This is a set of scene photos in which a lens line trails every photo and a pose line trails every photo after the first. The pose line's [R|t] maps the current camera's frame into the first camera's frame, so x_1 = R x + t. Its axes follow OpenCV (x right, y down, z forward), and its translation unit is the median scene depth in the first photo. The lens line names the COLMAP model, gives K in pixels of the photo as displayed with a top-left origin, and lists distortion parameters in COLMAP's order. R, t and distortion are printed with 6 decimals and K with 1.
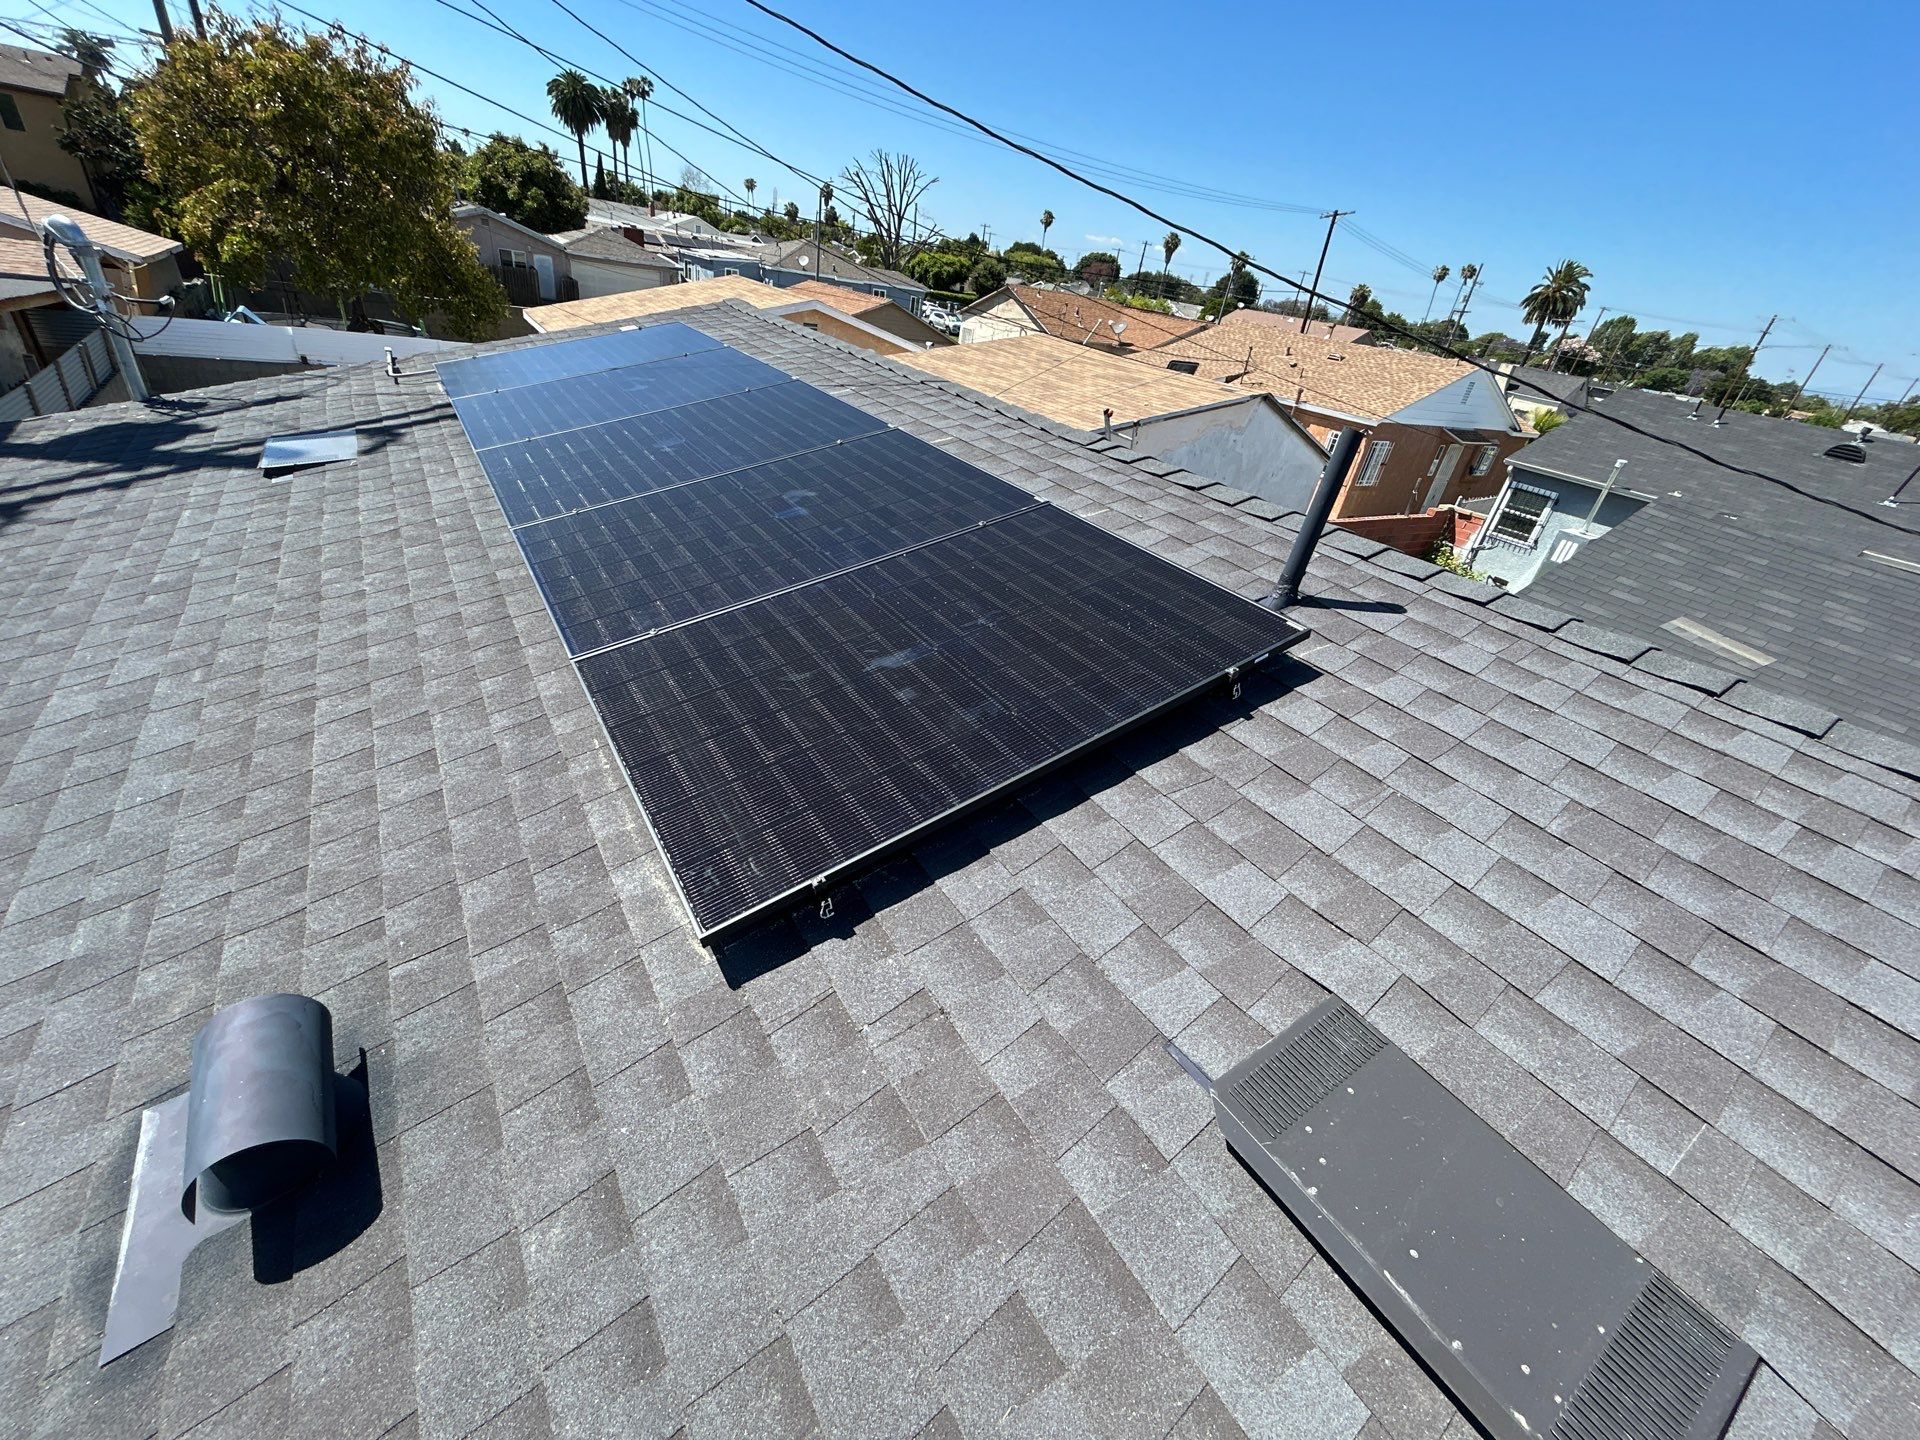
lens RADIAL K [[772.0, 0, 958.2], [0, 772.0, 718.4], [0, 0, 1]] dist [-0.000283, 0.000456]
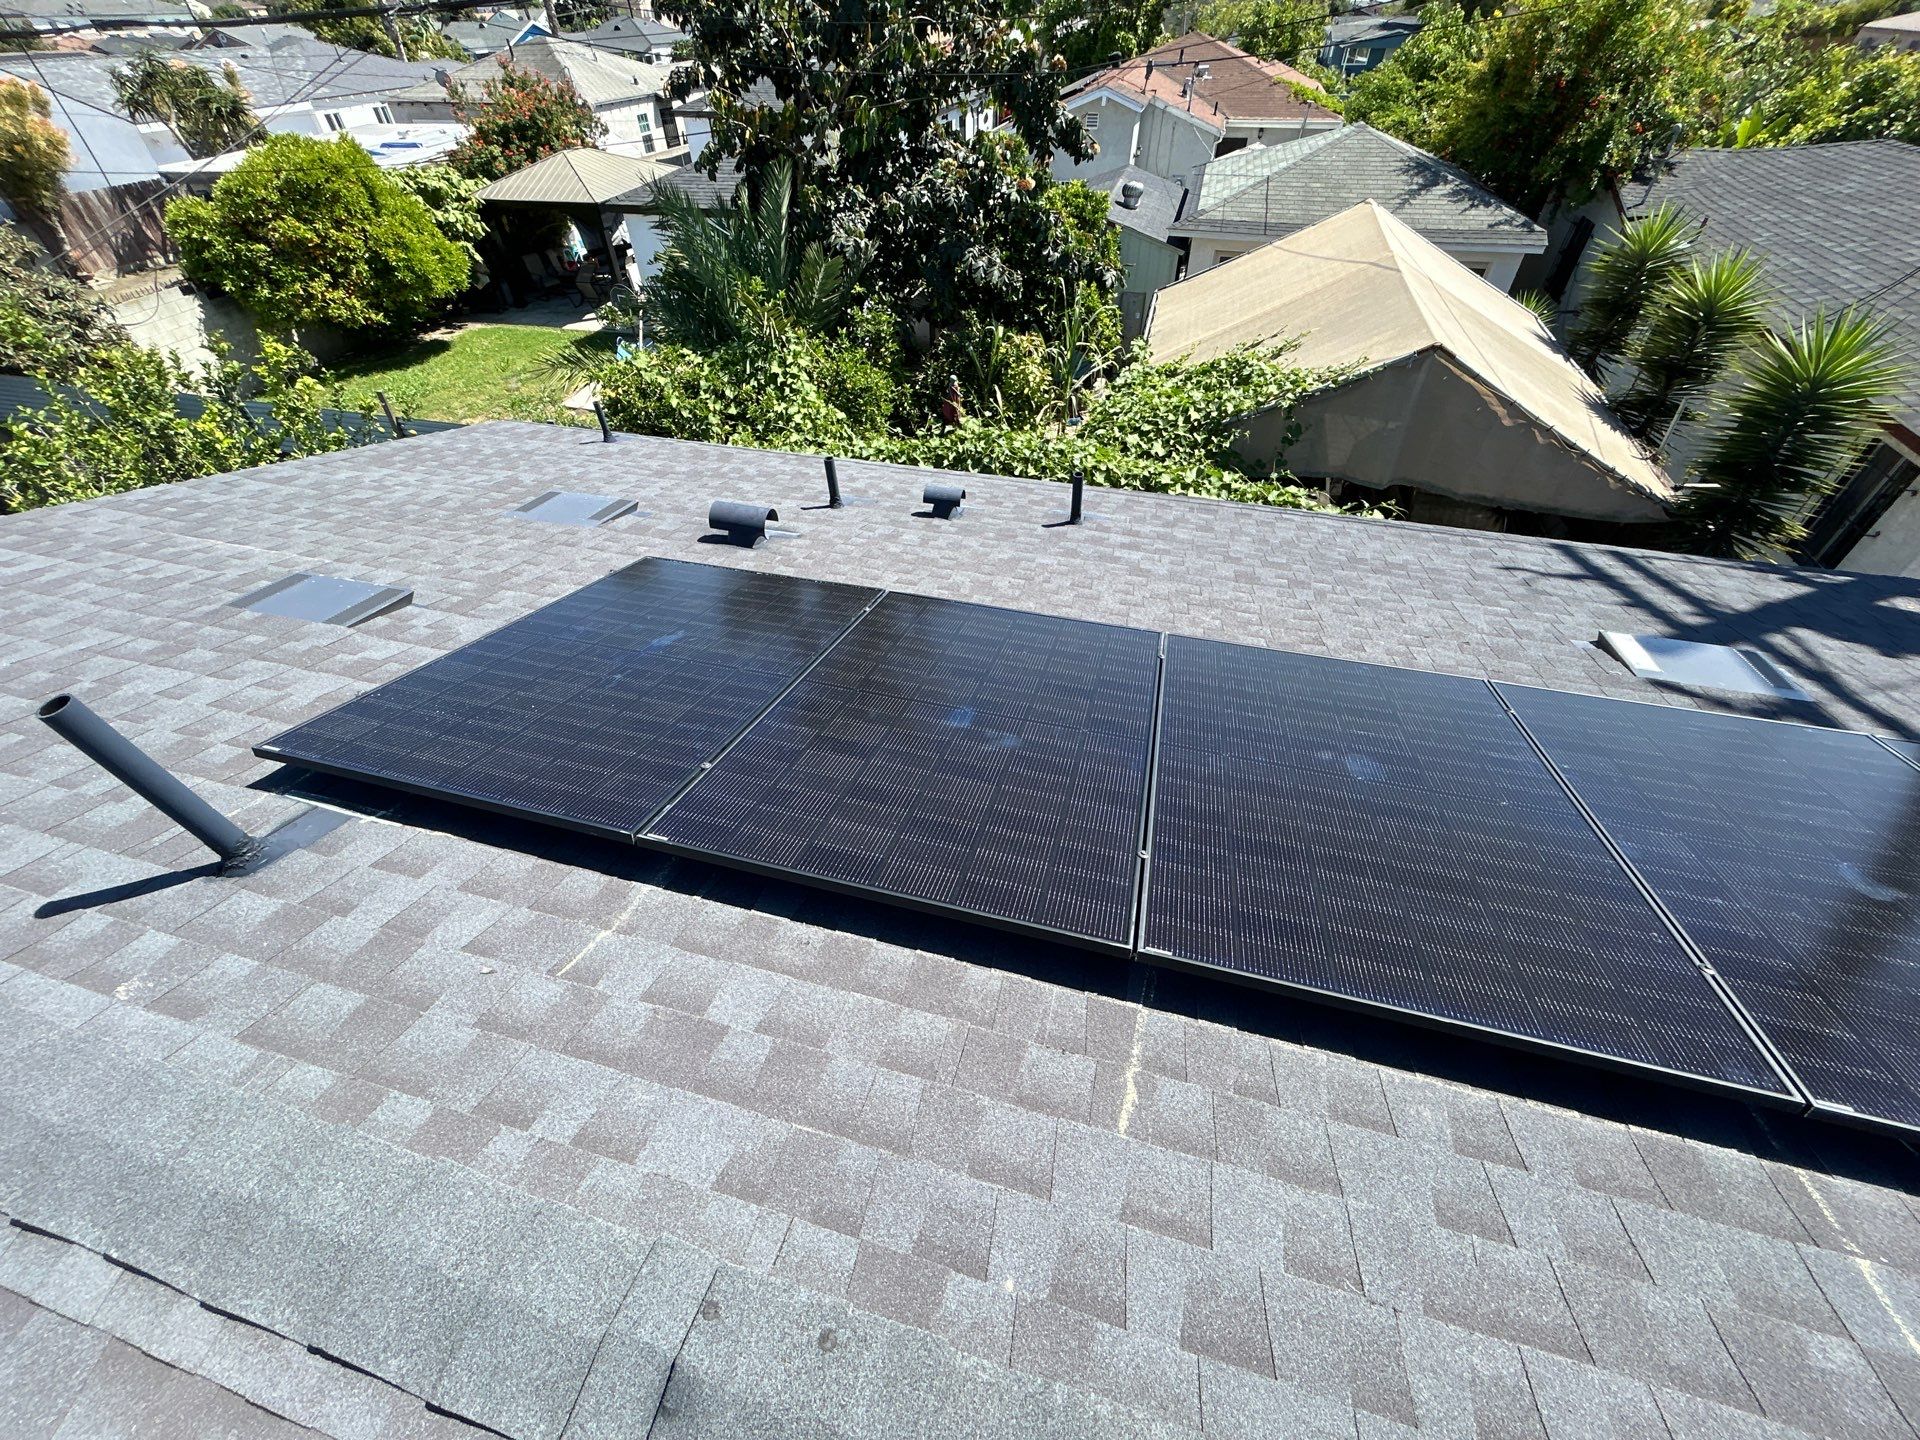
lens RADIAL K [[772.0, 0, 958.2], [0, 772.0, 718.4], [0, 0, 1]] dist [-0.000283, 0.000456]
pose [[-0.747594, 0.345630, -0.567136, 0.058138], [-0.419338, 0.416547, 0.806625, -0.221180], [0.515032, 0.840850, -0.166472, 0.275183]]
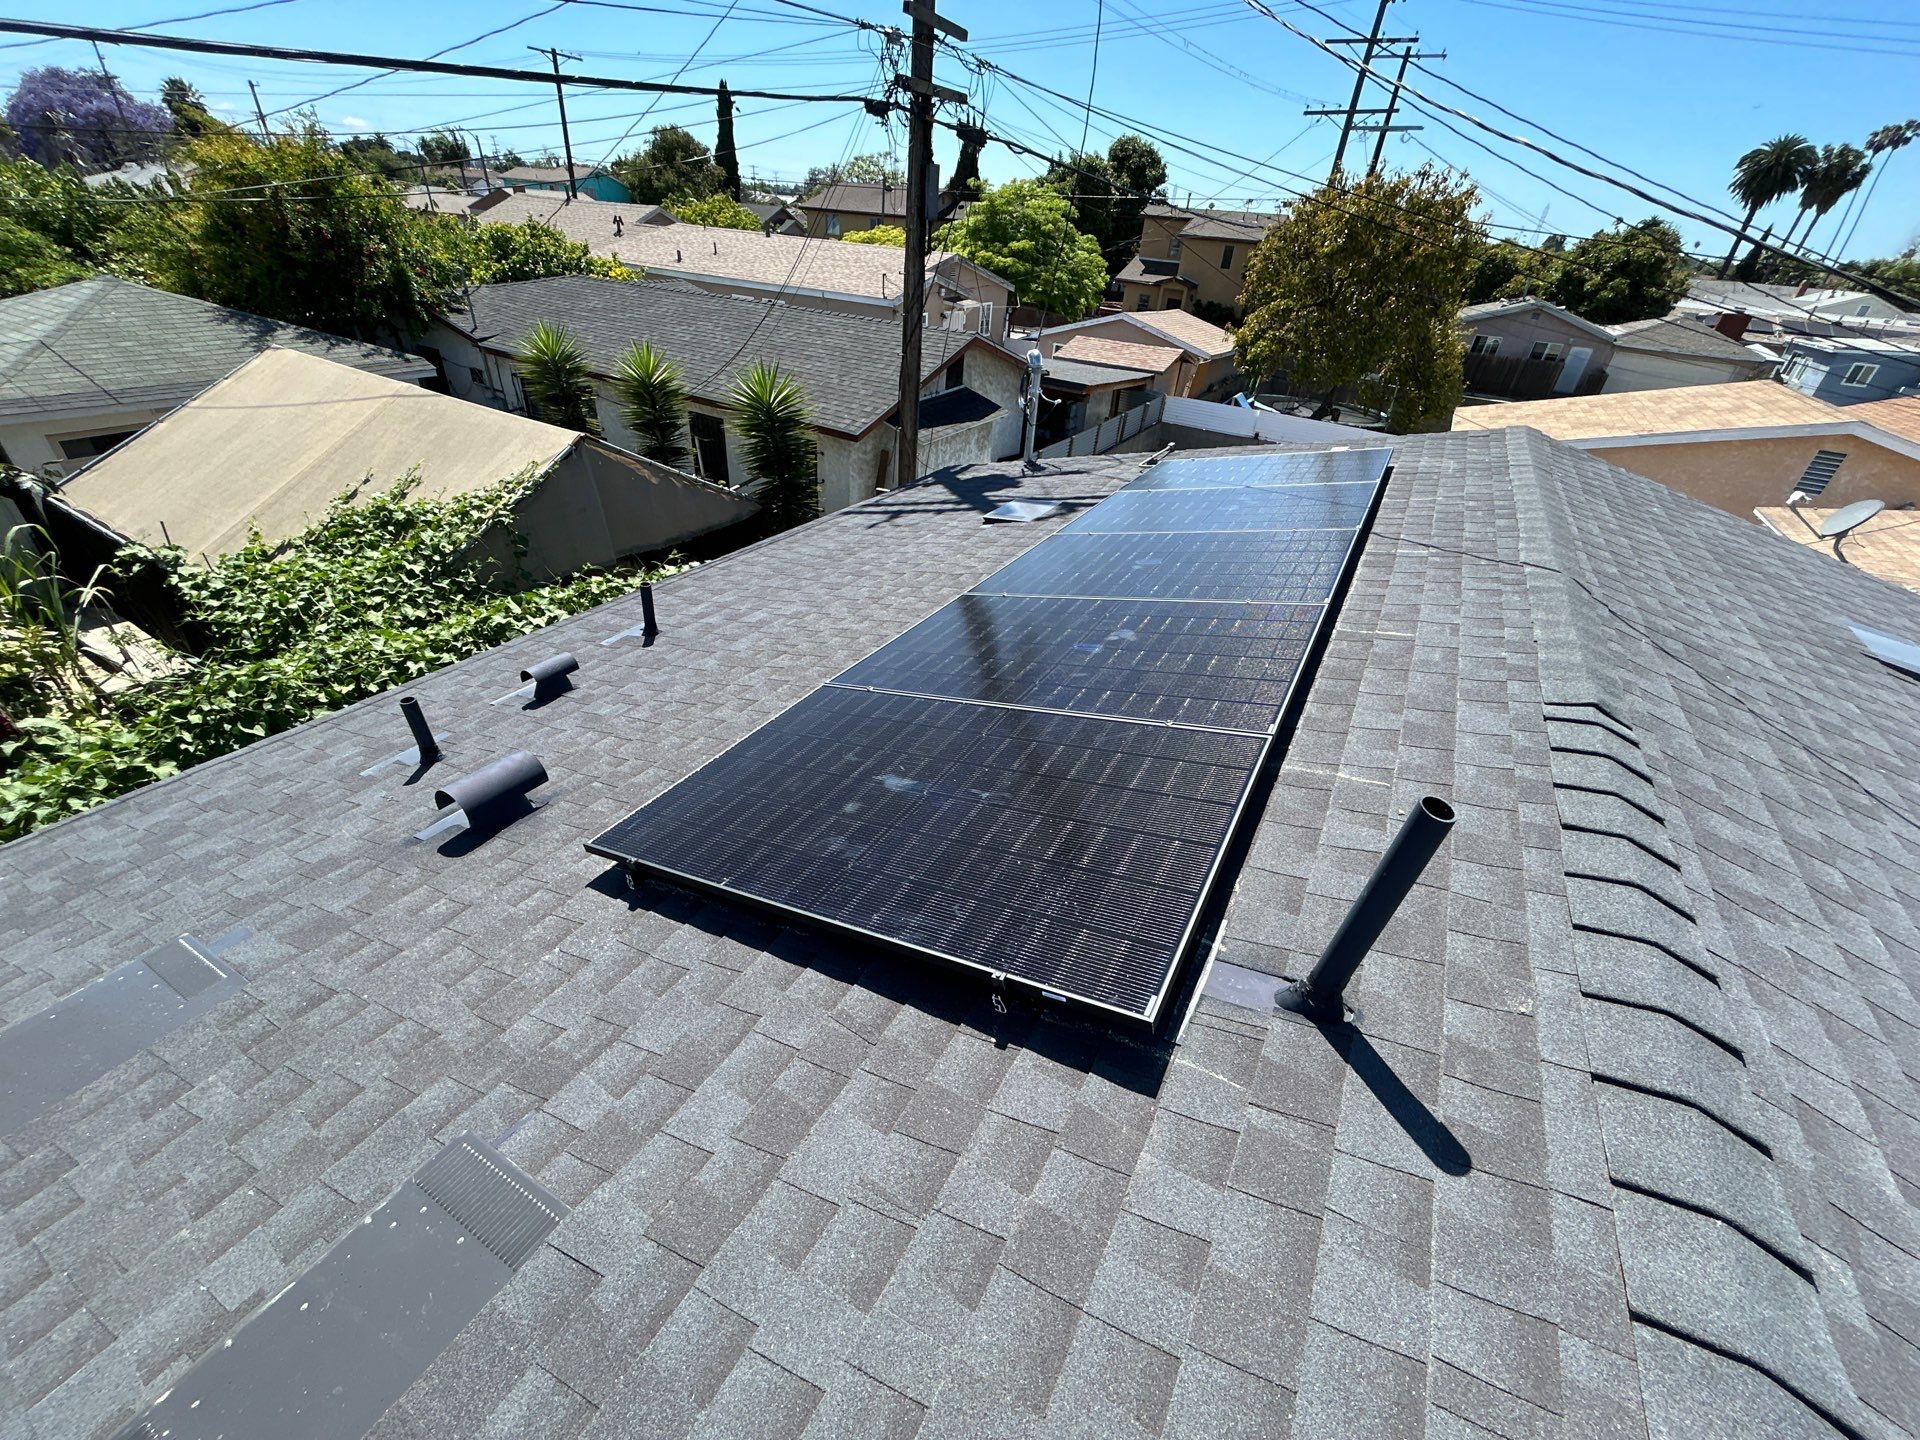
lens RADIAL K [[772.0, 0, 958.2], [0, 772.0, 718.4], [0, 0, 1]] dist [-0.000283, 0.000456]
pose [[0.449953, 0.385546, -0.805541, 0.143254], [-0.454471, 0.875329, 0.165093, -0.066740], [0.768764, 0.291811, 0.569077, 0.071085]]
